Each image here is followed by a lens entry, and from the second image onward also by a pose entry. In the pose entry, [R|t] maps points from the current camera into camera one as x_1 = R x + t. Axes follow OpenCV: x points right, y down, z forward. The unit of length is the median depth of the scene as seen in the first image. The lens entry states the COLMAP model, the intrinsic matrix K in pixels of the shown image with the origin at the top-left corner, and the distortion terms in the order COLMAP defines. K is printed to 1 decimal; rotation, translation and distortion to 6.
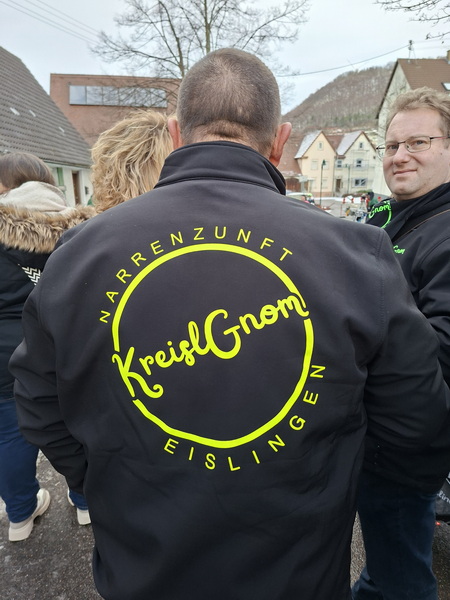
lens RADIAL K [[406.4, 0, 217.8], [0, 406.4, 298.4], [0, 0, 1]] dist [0.091915, -0.103597]
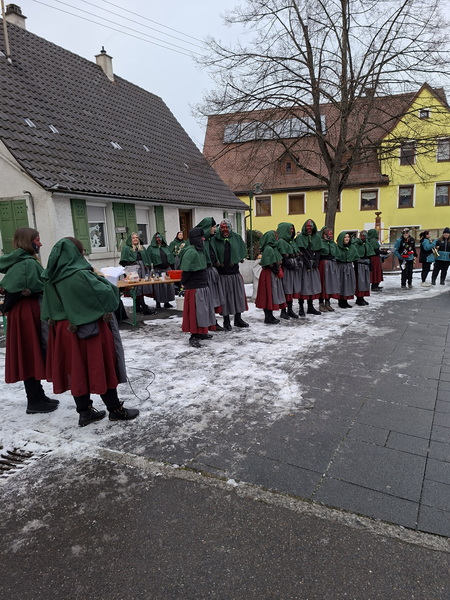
lens RADIAL K [[398.2, 0, 235.4], [0, 398.2, 298.7], [0, 0, 1]] dist [0.126883, -0.135326]
pose [[0.923292, 0.036182, -0.382391, 0.029288], [-0.067552, 0.995332, -0.068928, -0.026754], [0.378112, 0.089472, 0.921426, 0.105211]]
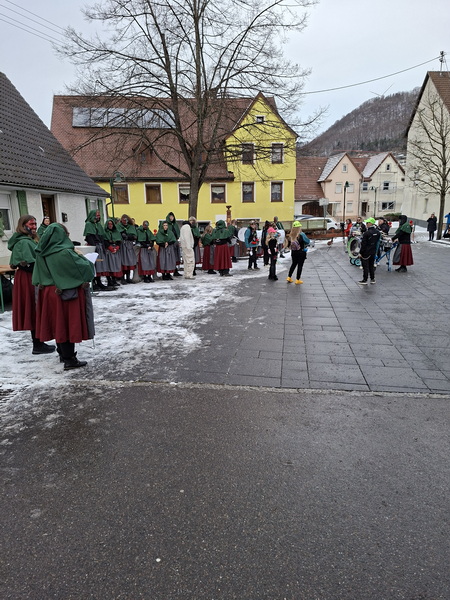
lens RADIAL K [[396.6, 0, 225.3], [0, 396.6, 304.5], [0, 0, 1]] dist [0.091657, -0.090202]
pose [[0.998626, 0.002091, -0.052364, 0.024157], [-0.004118, 0.999245, -0.038620, -0.019235], [0.052244, 0.038783, 0.997881, 0.072711]]
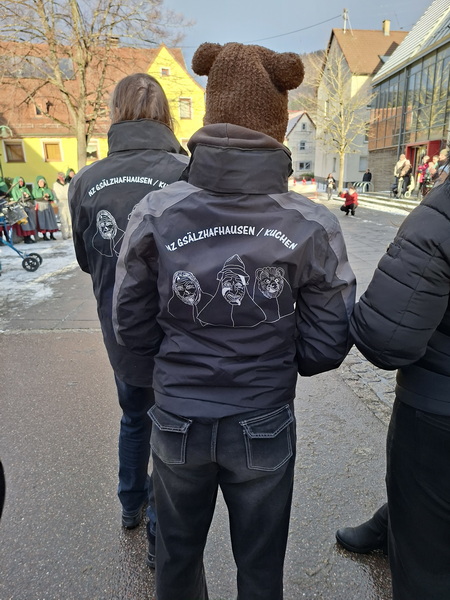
lens RADIAL K [[406.4, 0, 217.8], [0, 406.4, 298.4], [0, 0, 1]] dist [0.091915, -0.103597]
pose [[0.994649, -0.046205, 0.092400, 0.047551], [0.043402, 0.998541, 0.032122, -0.013554], [-0.093749, -0.027940, 0.995204, 0.064716]]
